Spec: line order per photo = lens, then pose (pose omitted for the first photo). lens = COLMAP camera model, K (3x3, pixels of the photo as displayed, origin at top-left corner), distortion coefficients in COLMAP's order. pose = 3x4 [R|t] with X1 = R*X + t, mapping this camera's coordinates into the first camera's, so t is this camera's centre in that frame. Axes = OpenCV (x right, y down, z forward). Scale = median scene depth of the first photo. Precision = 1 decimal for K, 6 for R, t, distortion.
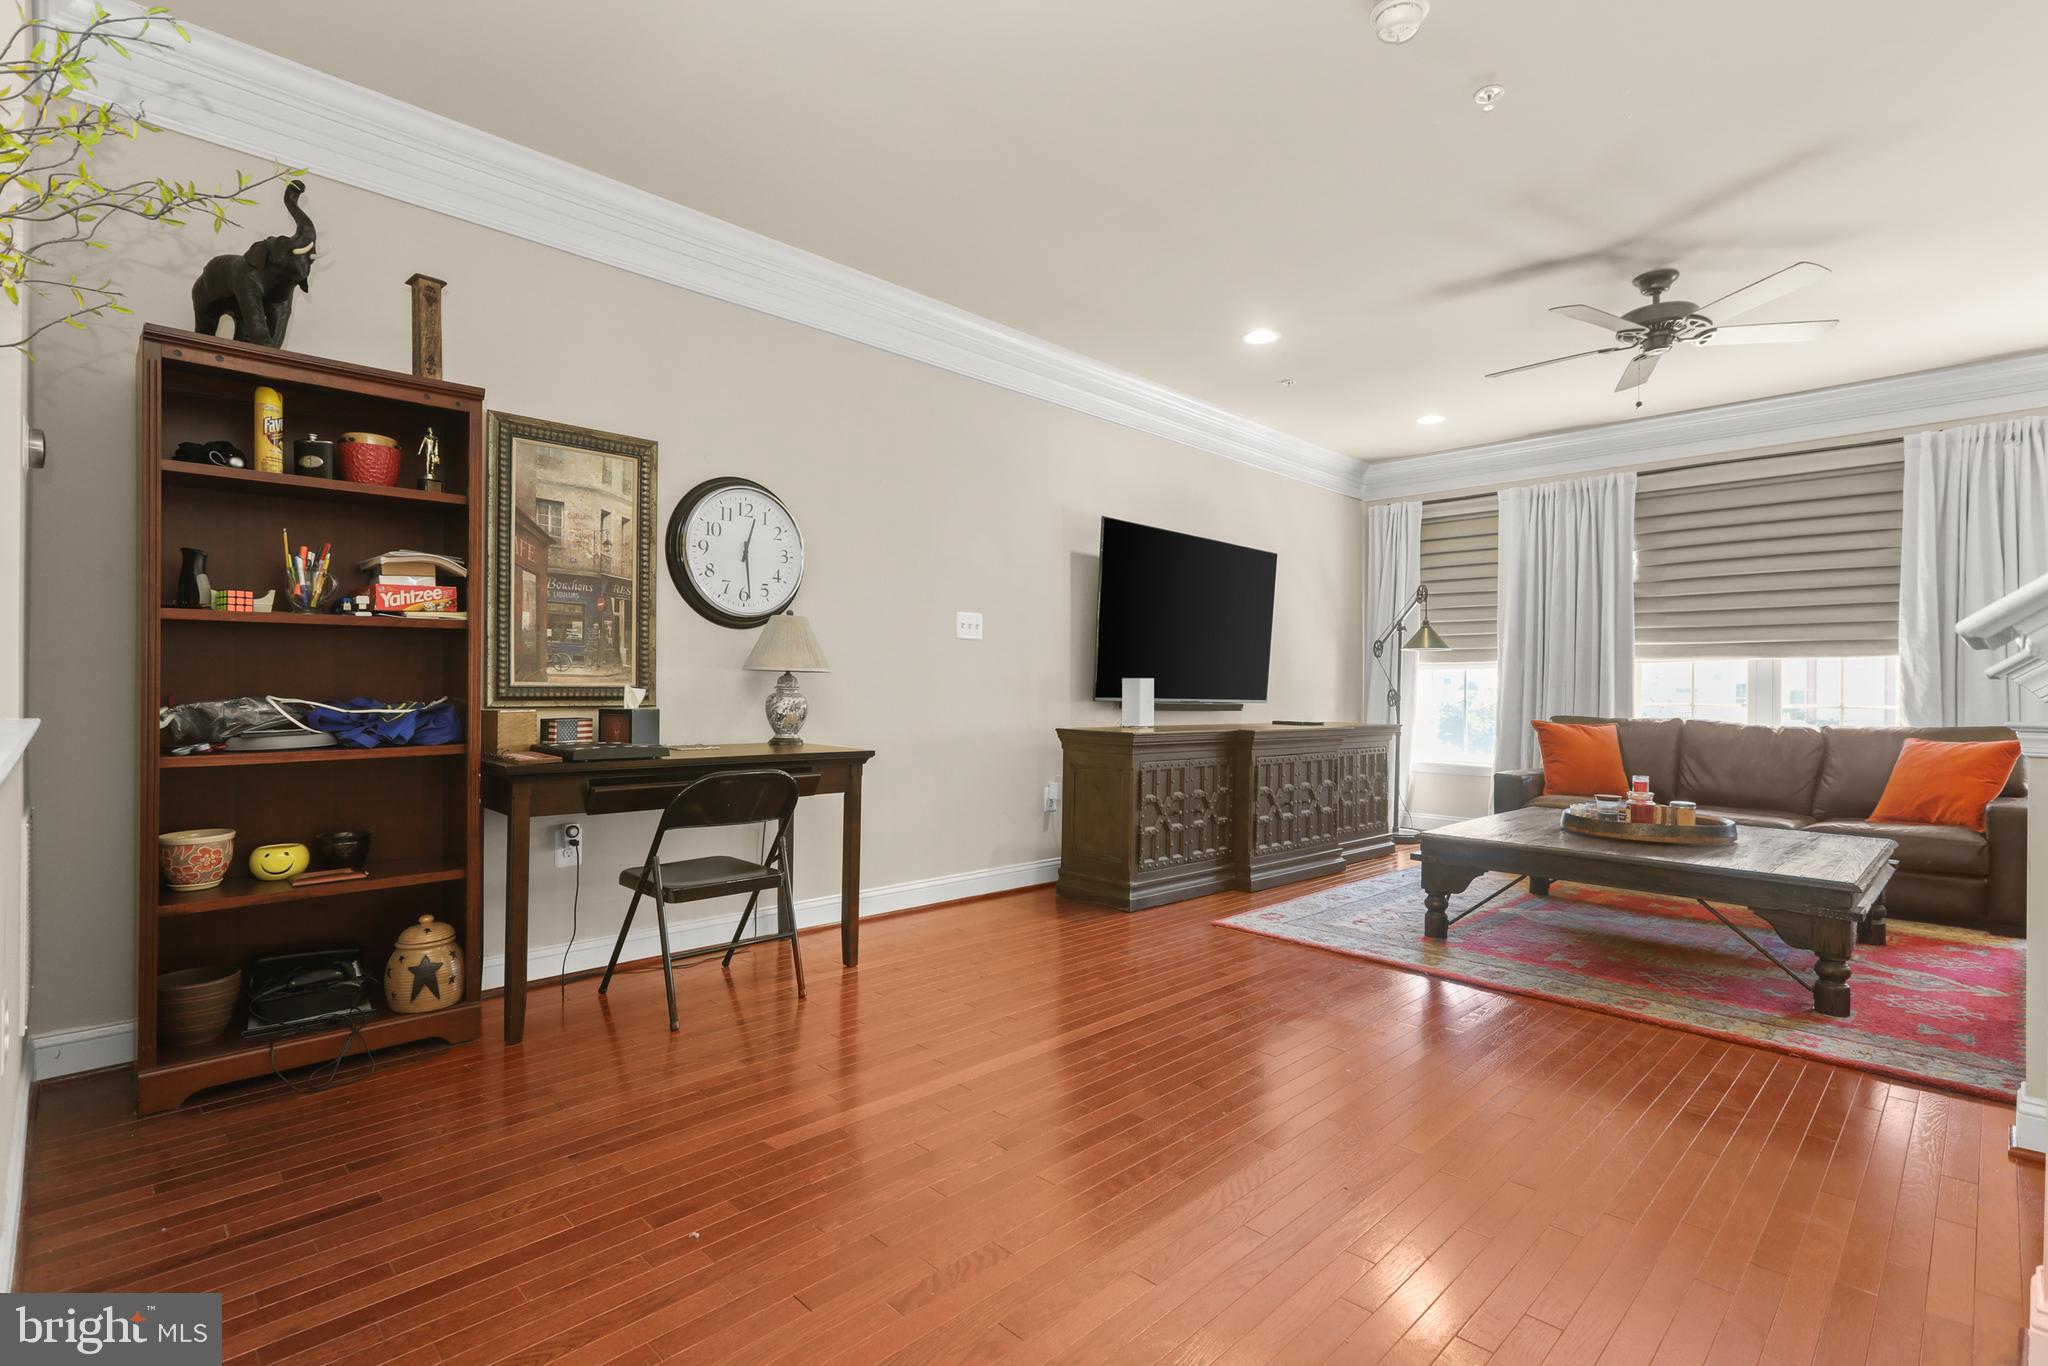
lens RADIAL K [[951.5, 0, 1023.3], [0, 951.5, 687.0], [0, 0, 1]] dist [-0.007384, 0.006367]
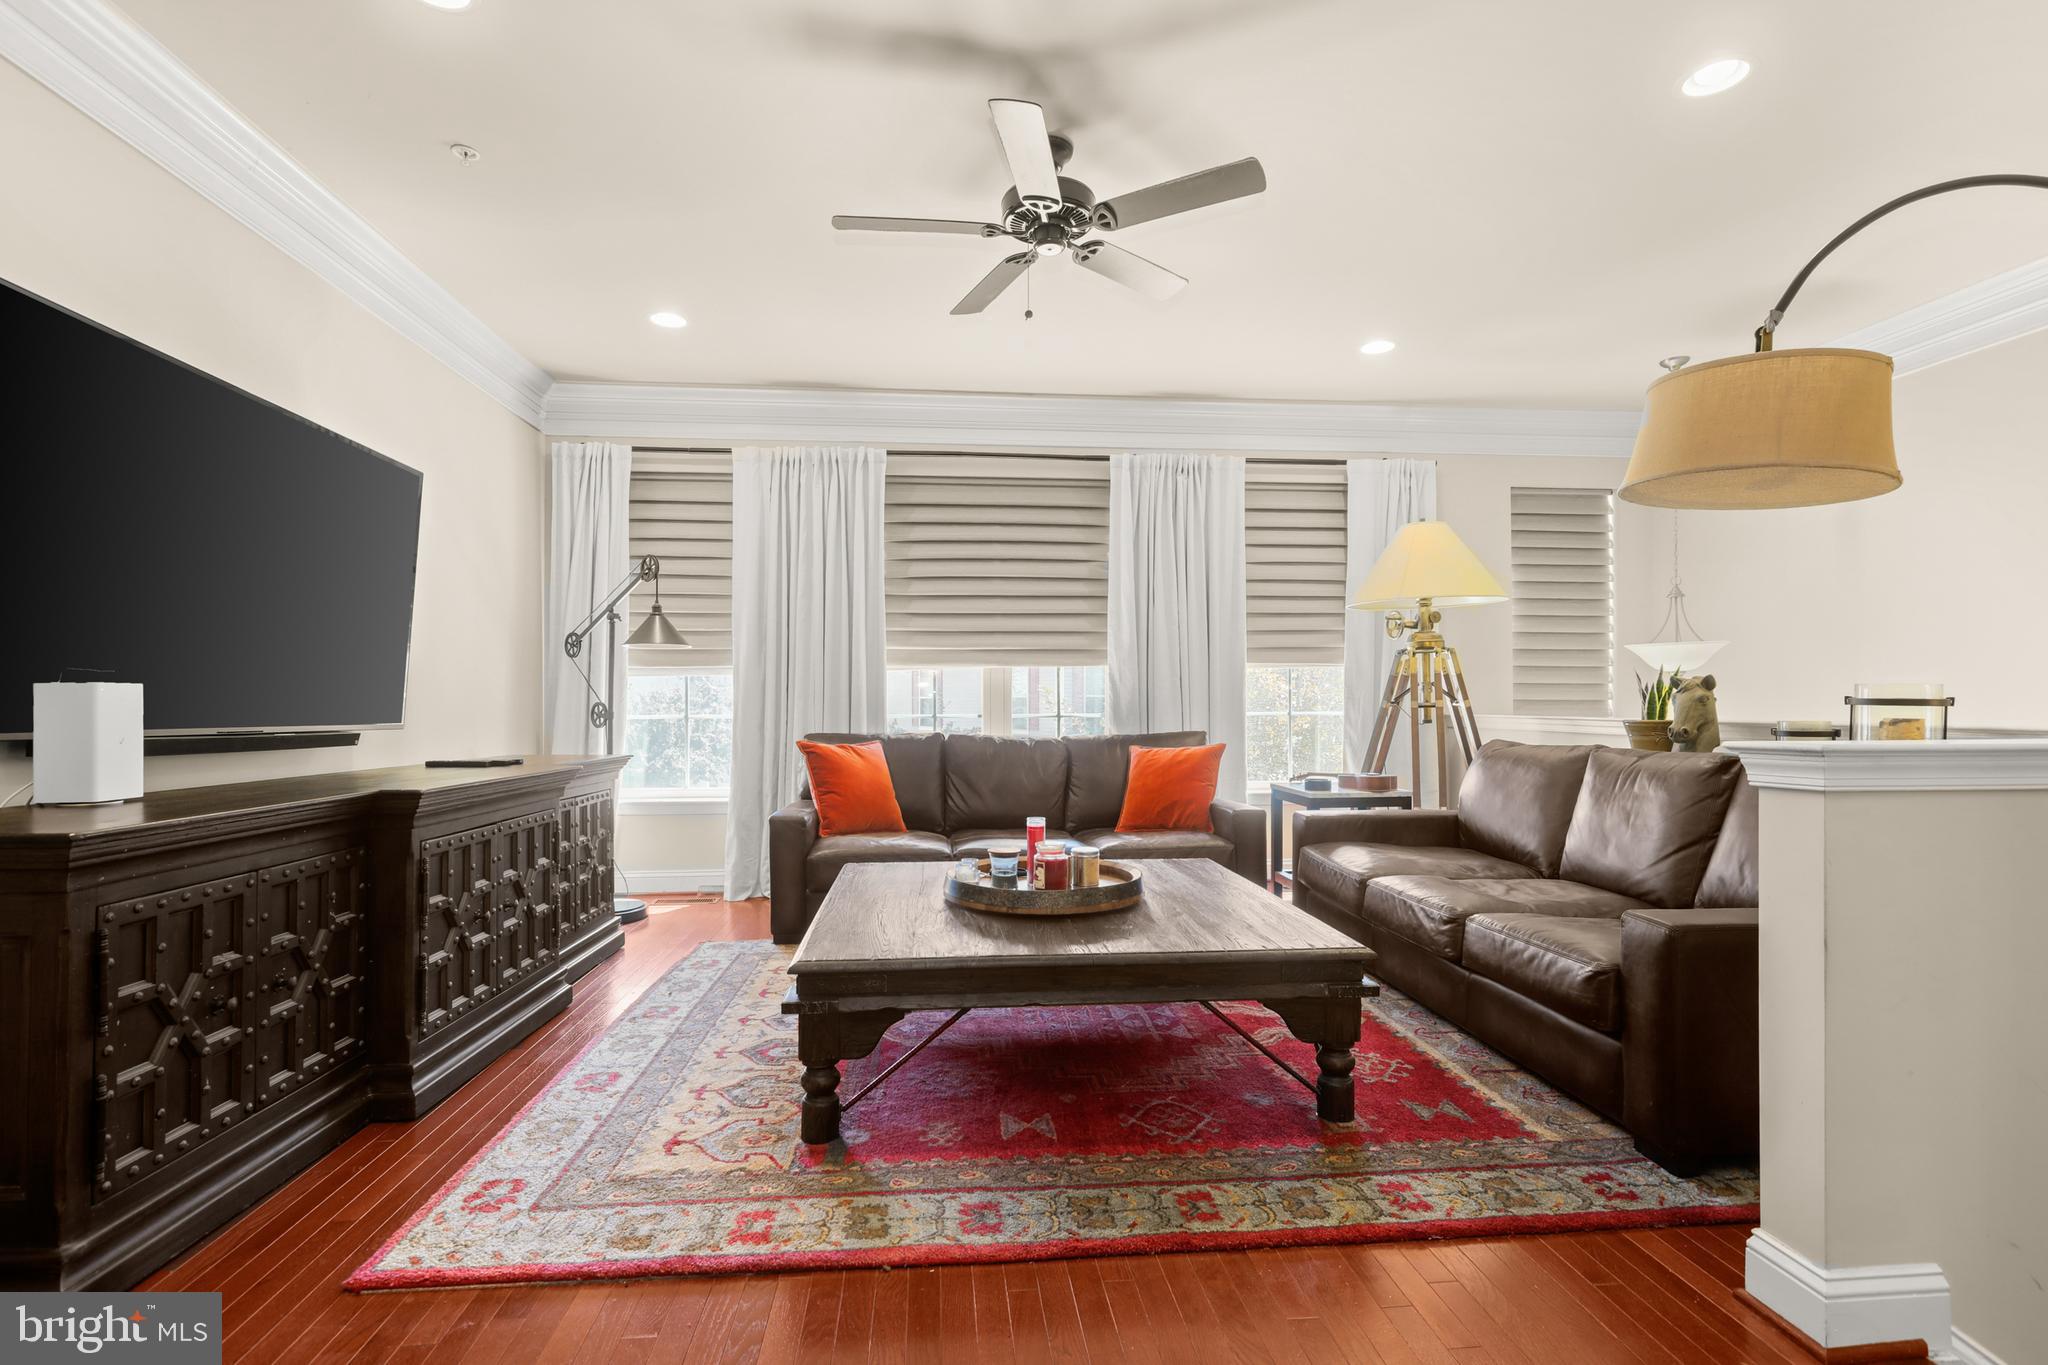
lens RADIAL K [[951.5, 0, 1022.1], [0, 951.5, 695.9], [0, 0, 1]] dist [-0.007384, 0.006367]
pose [[0.627627, -0.004369, 0.778502, 0.054934], [0.006984, 0.999976, -0.000019, -0.000748], [-0.778483, 0.005449, 0.627642, 0.439783]]
